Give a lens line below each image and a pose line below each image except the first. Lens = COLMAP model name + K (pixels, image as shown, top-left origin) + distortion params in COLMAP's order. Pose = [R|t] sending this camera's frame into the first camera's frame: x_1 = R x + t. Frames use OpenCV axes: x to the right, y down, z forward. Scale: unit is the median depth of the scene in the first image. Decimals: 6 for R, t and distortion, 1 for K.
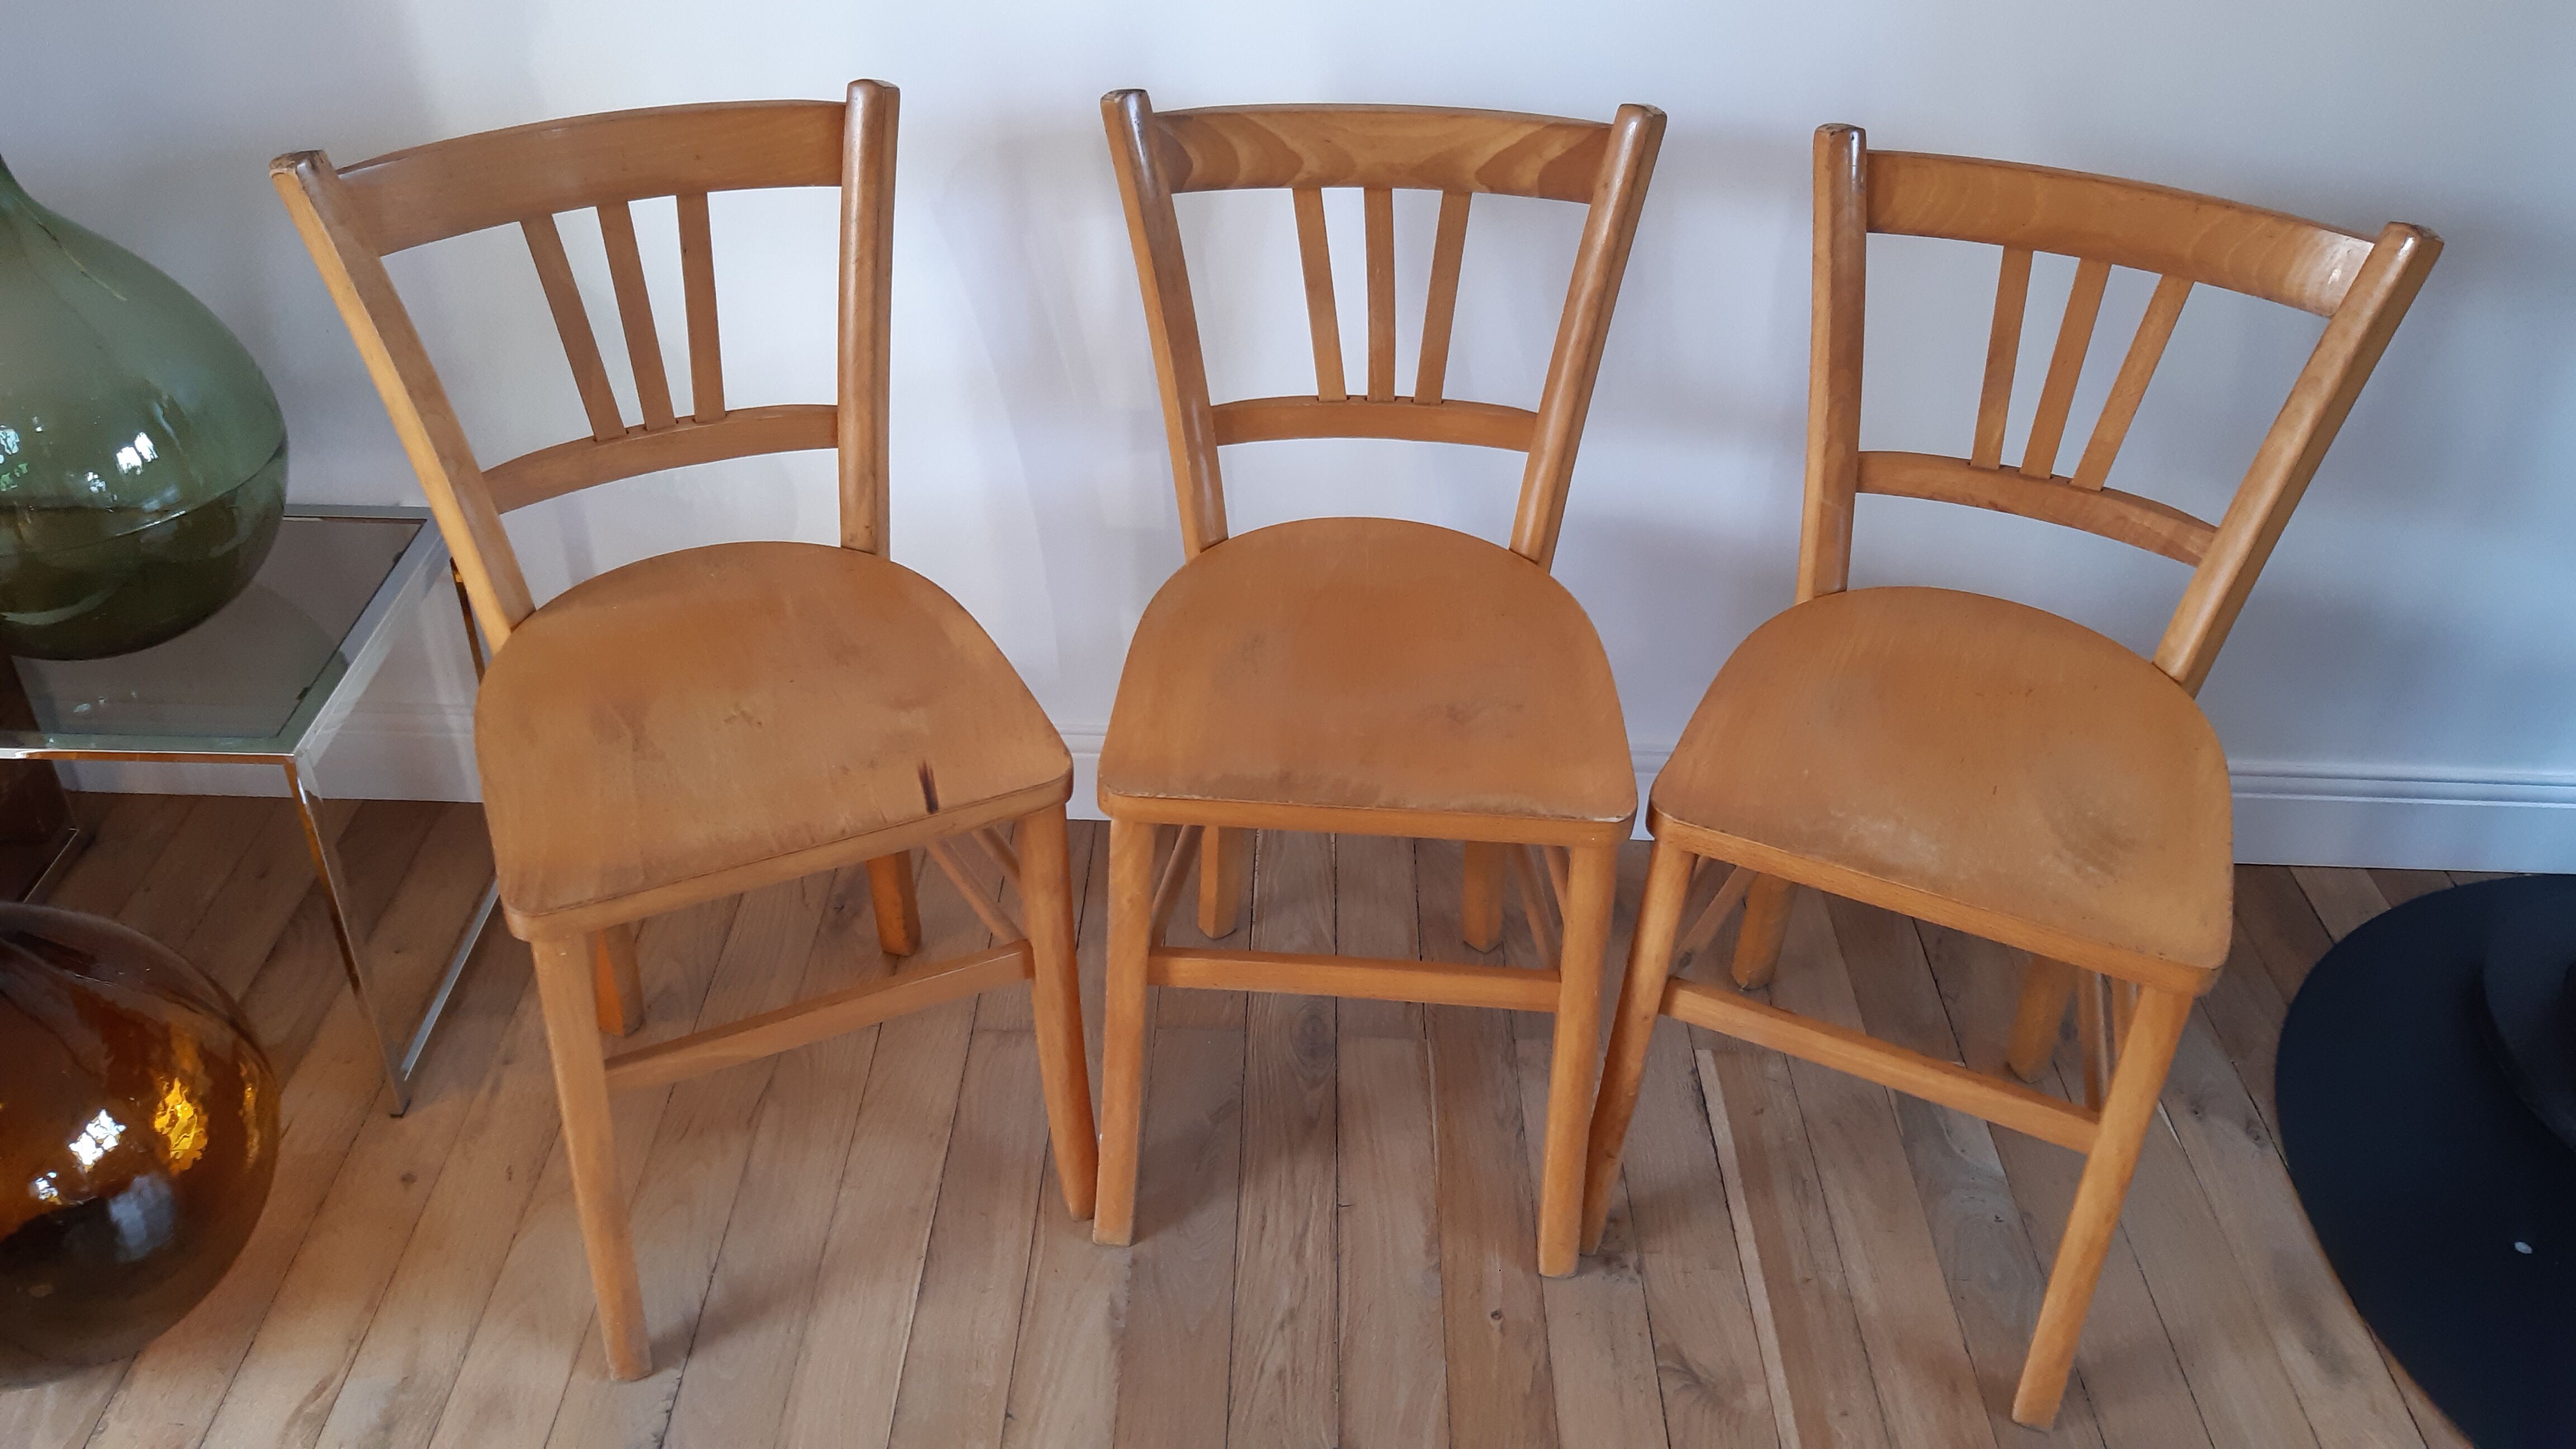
lens RADIAL K [[1980.1, 0, 1297.6], [0, 1980.1, 712.8], [0, 0, 1]] dist [0.066604, -0.118798]
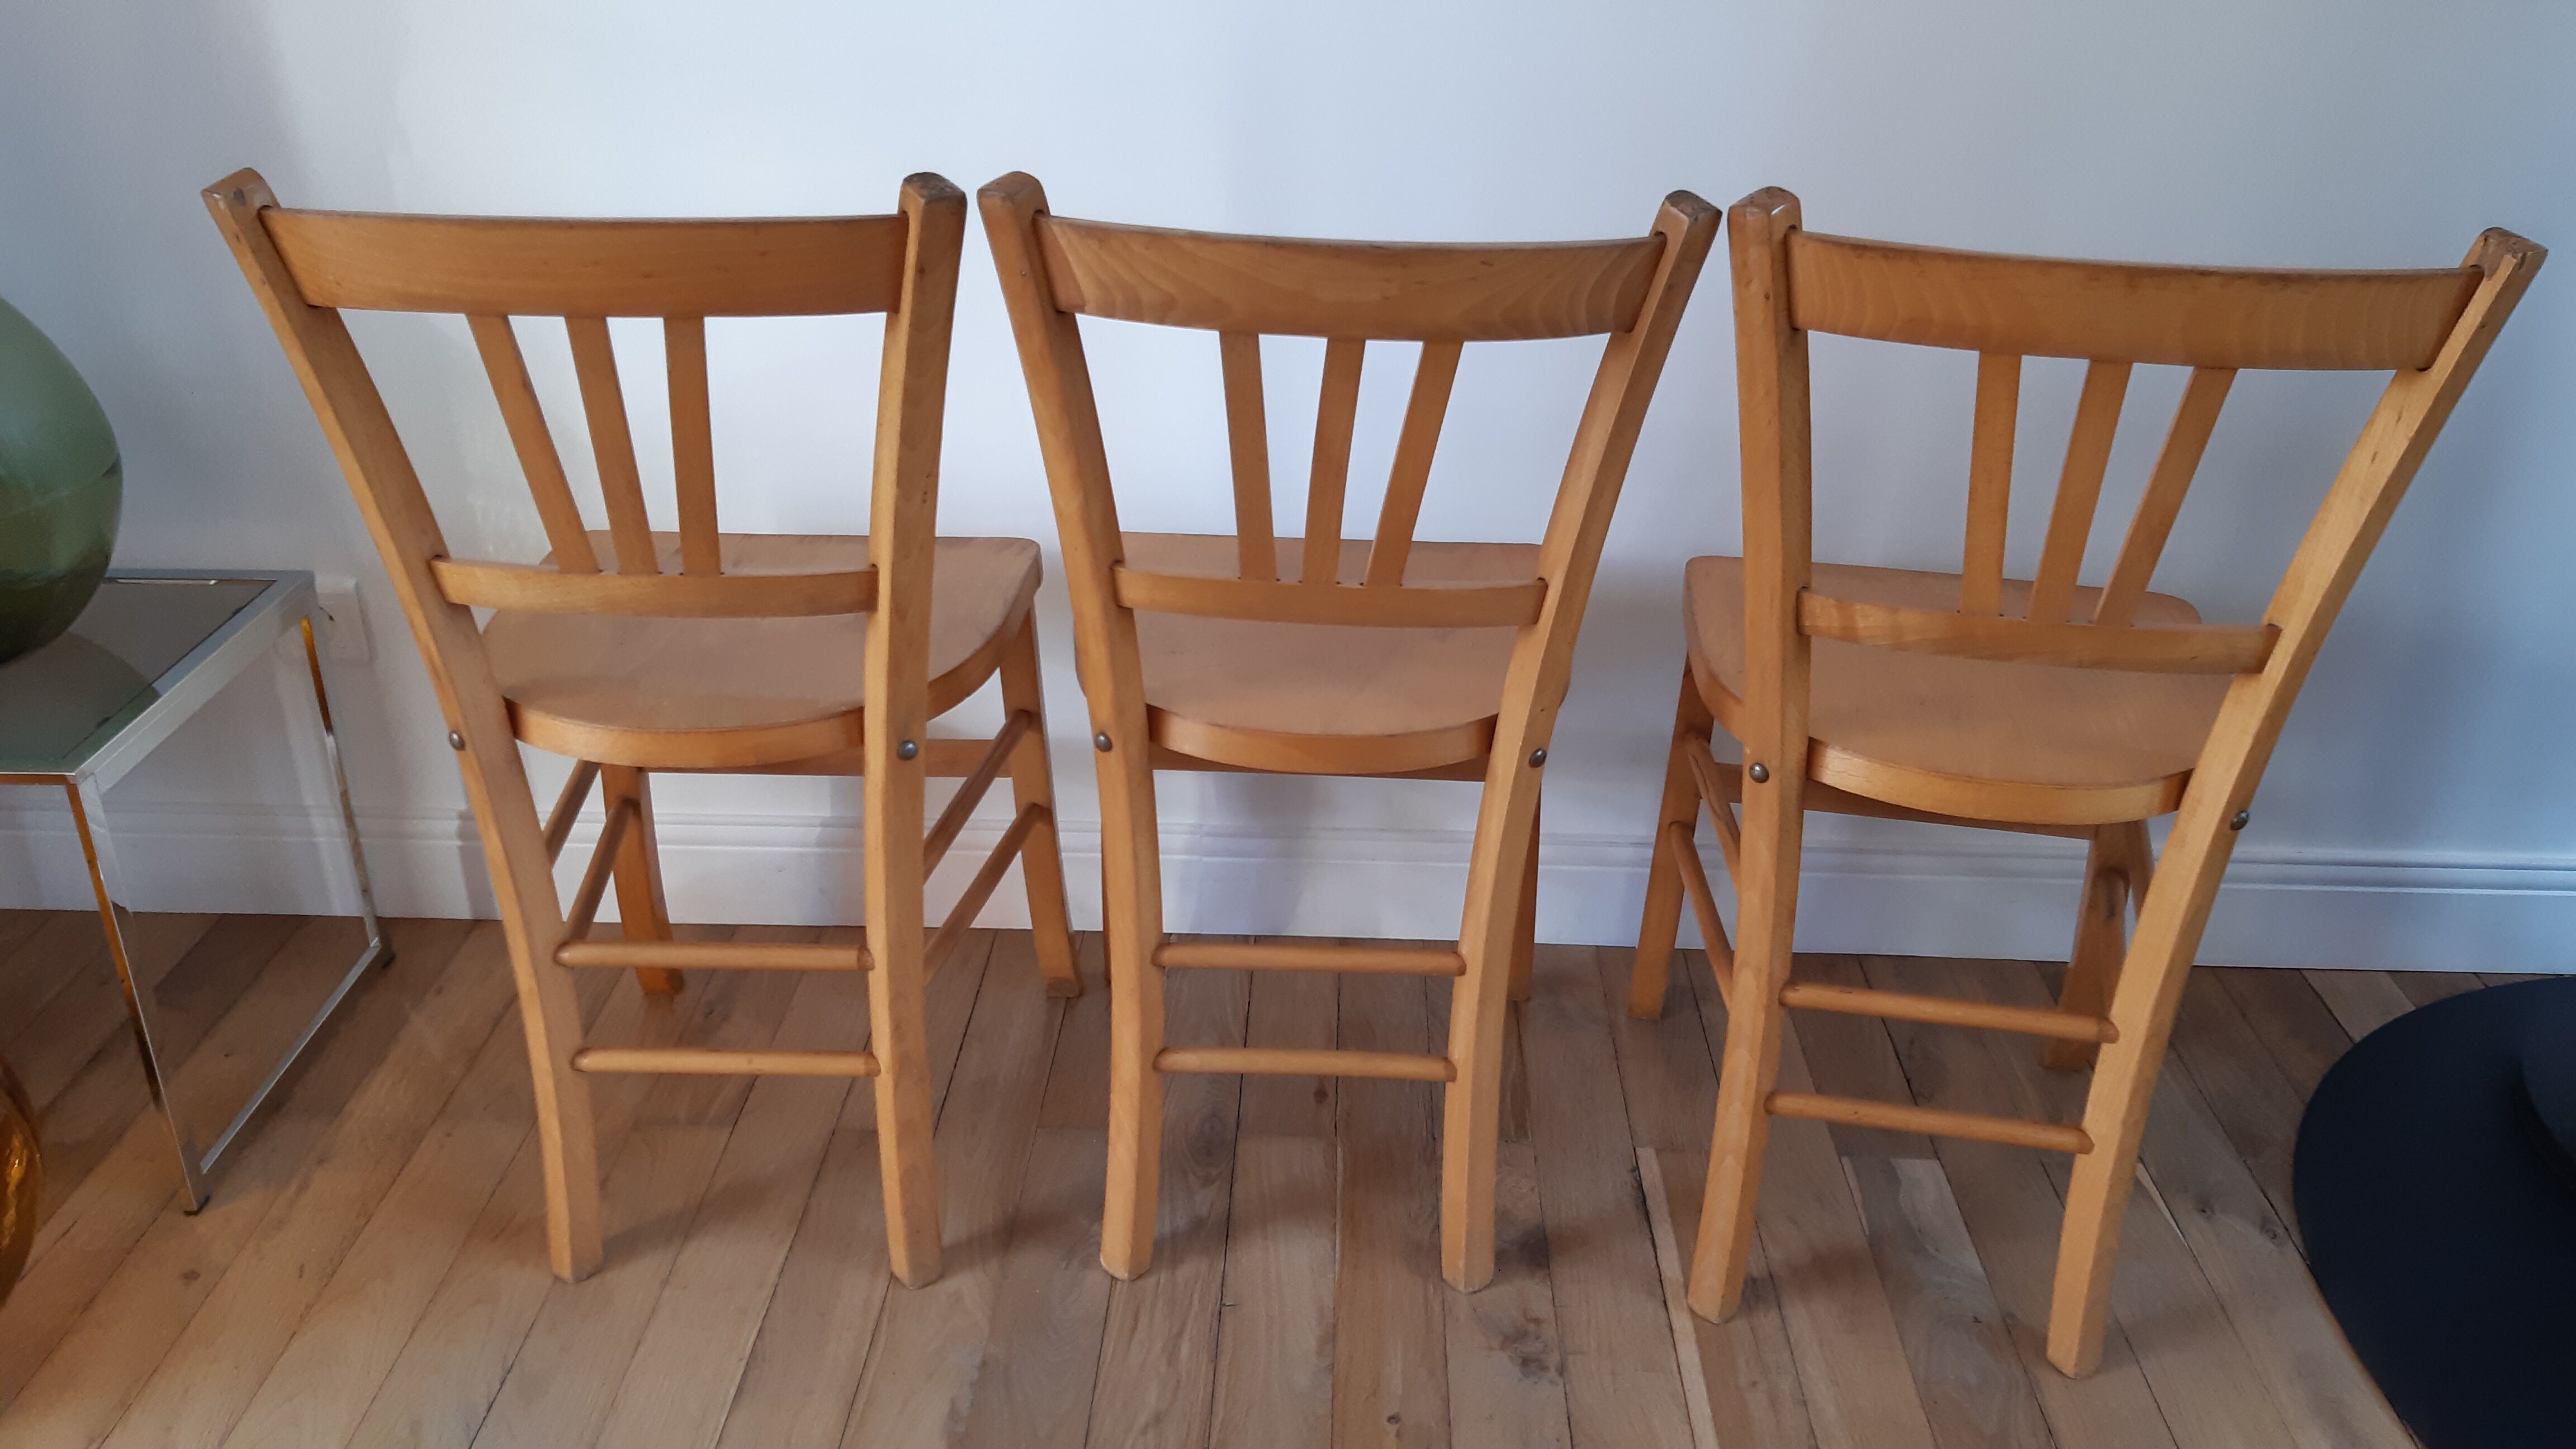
lens RADIAL K [[1980.1, 0, 1296.2], [0, 1980.1, 713.2], [0, 0, 1]] dist [0.066604, -0.118798]
pose [[0.999564, -0.011511, -0.027178, 0.084716], [0.006951, 0.986721, -0.162278, 0.139415], [0.028685, 0.162019, 0.986371, 0.091191]]
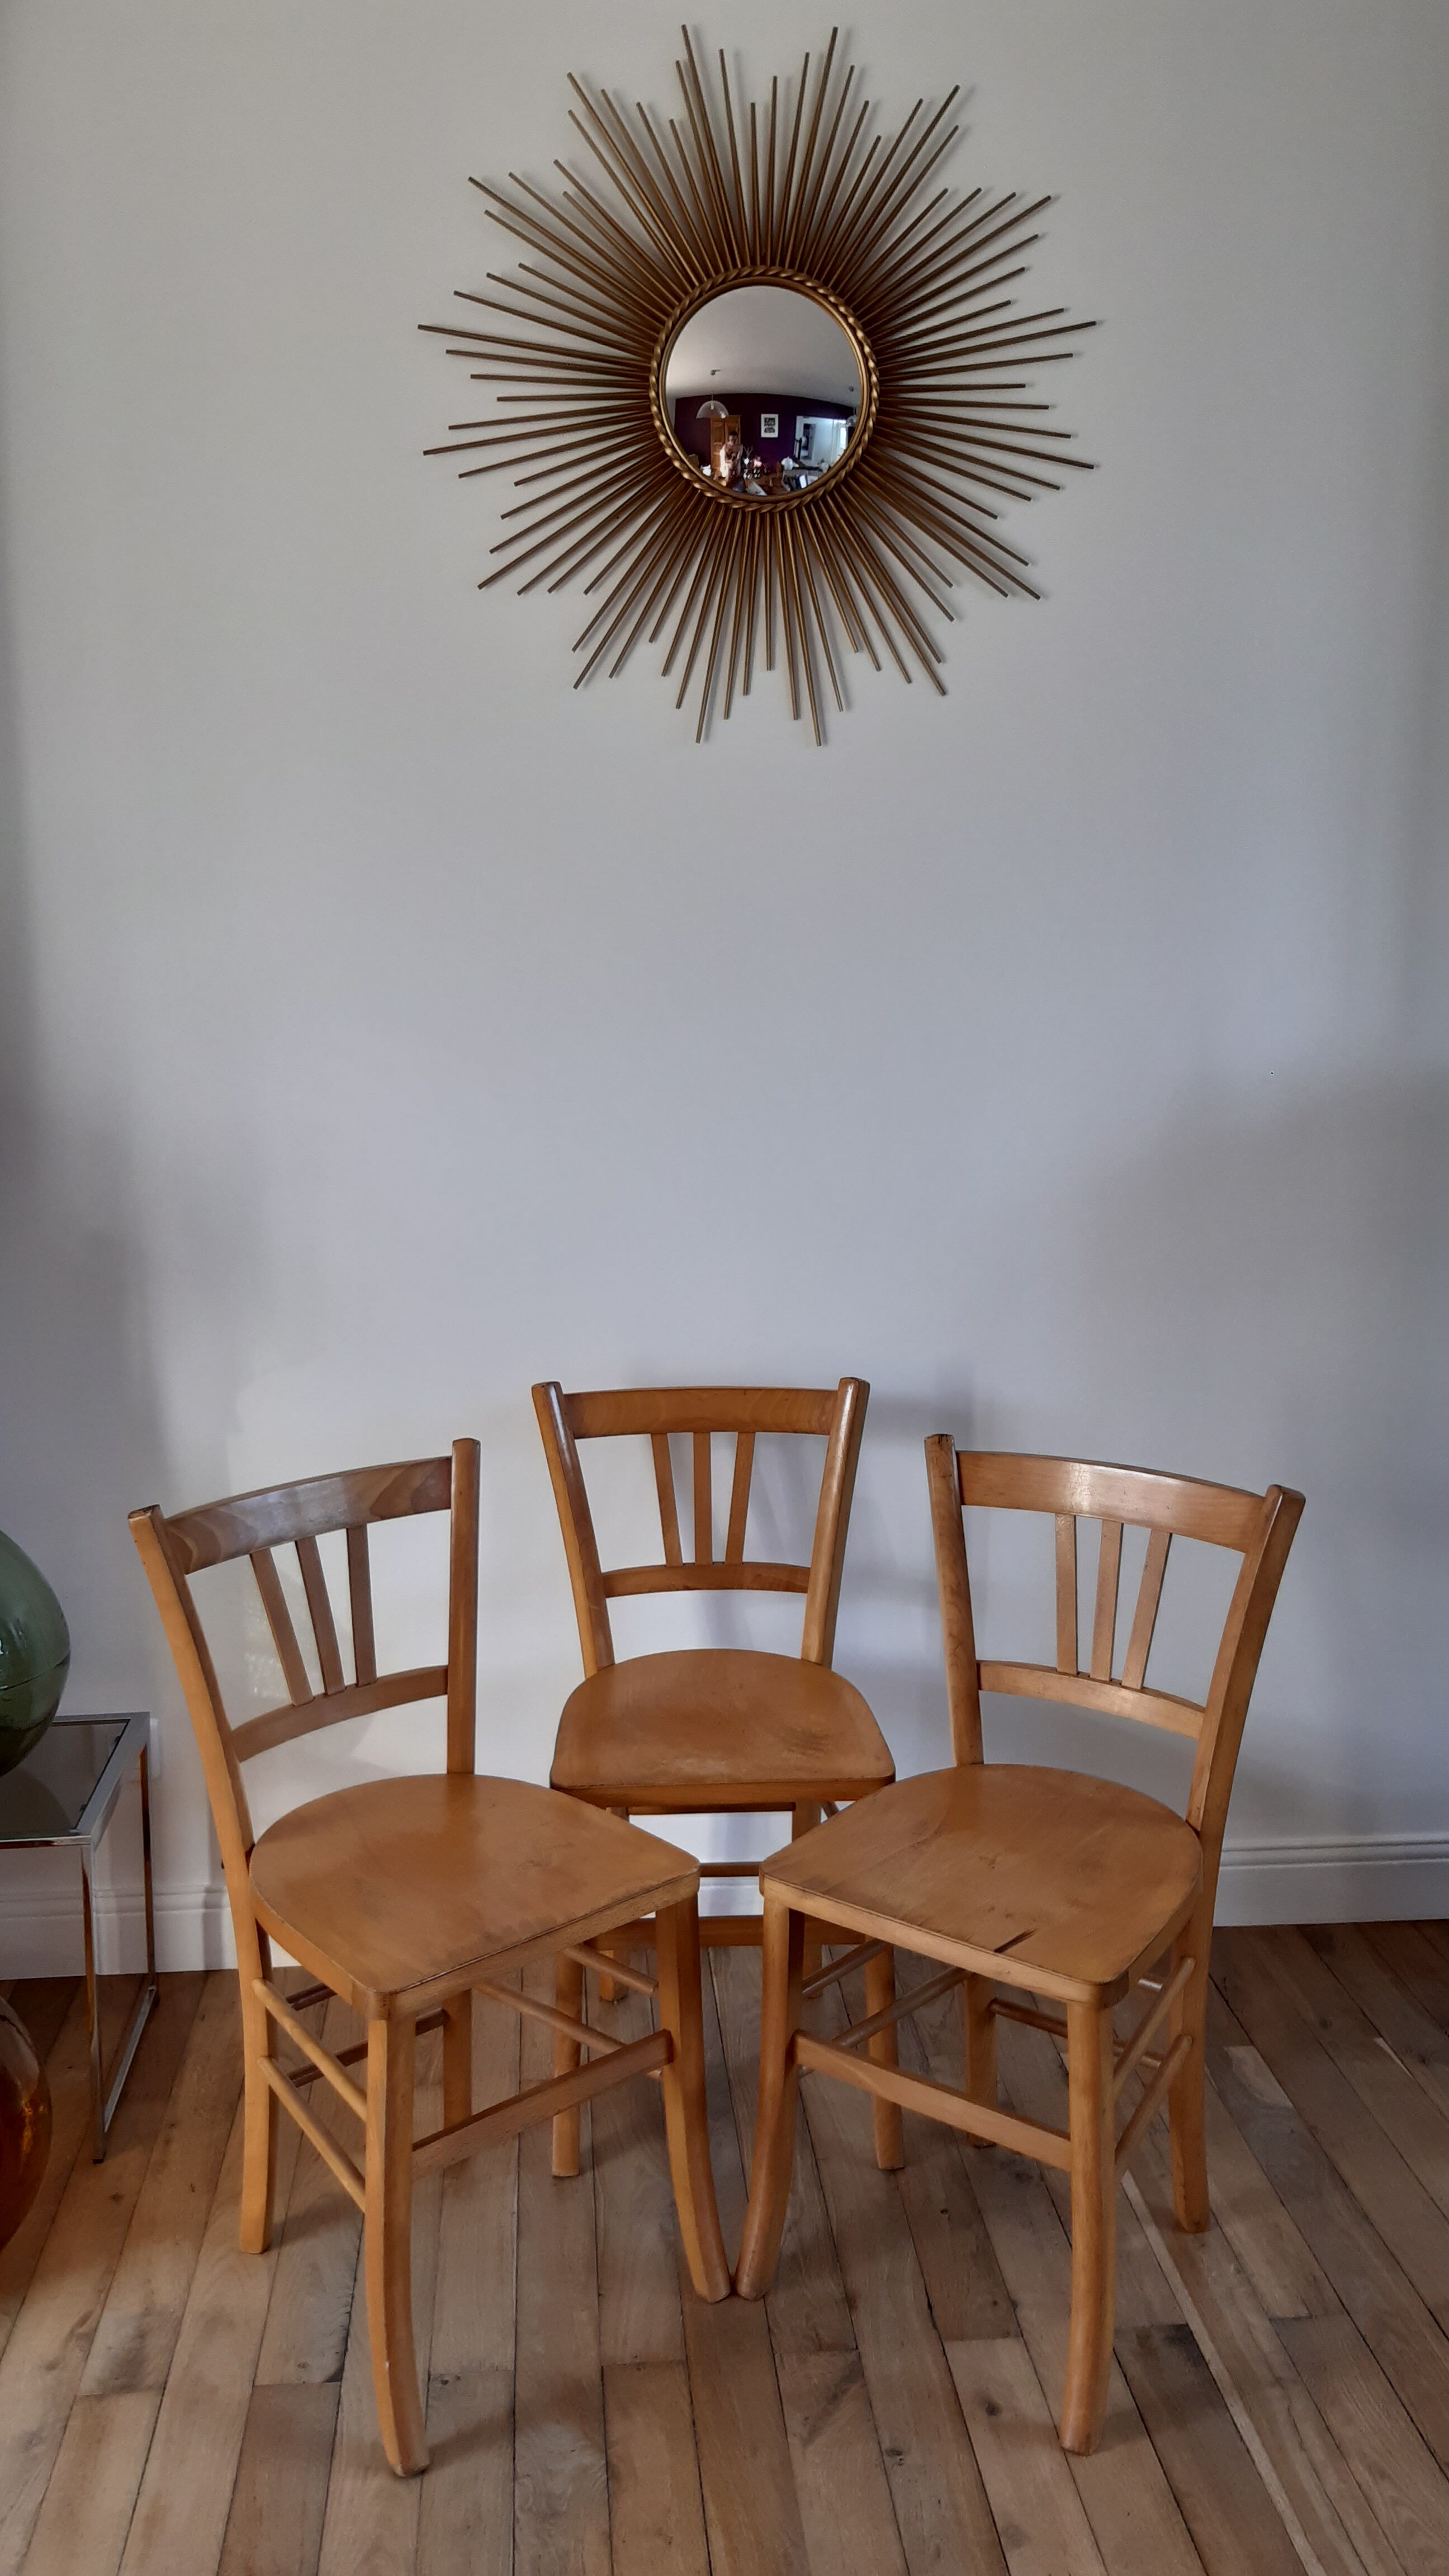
lens RADIAL K [[1980.1, 0, 702.1], [0, 1980.1, 1257.9], [0, 0, 1]] dist [0.066604, -0.118798]
pose [[0.995355, -0.051016, 0.081643, -0.142614], [0.082711, 0.887140, -0.454027, 0.330418], [-0.049266, 0.458671, 0.887239, -0.502465]]
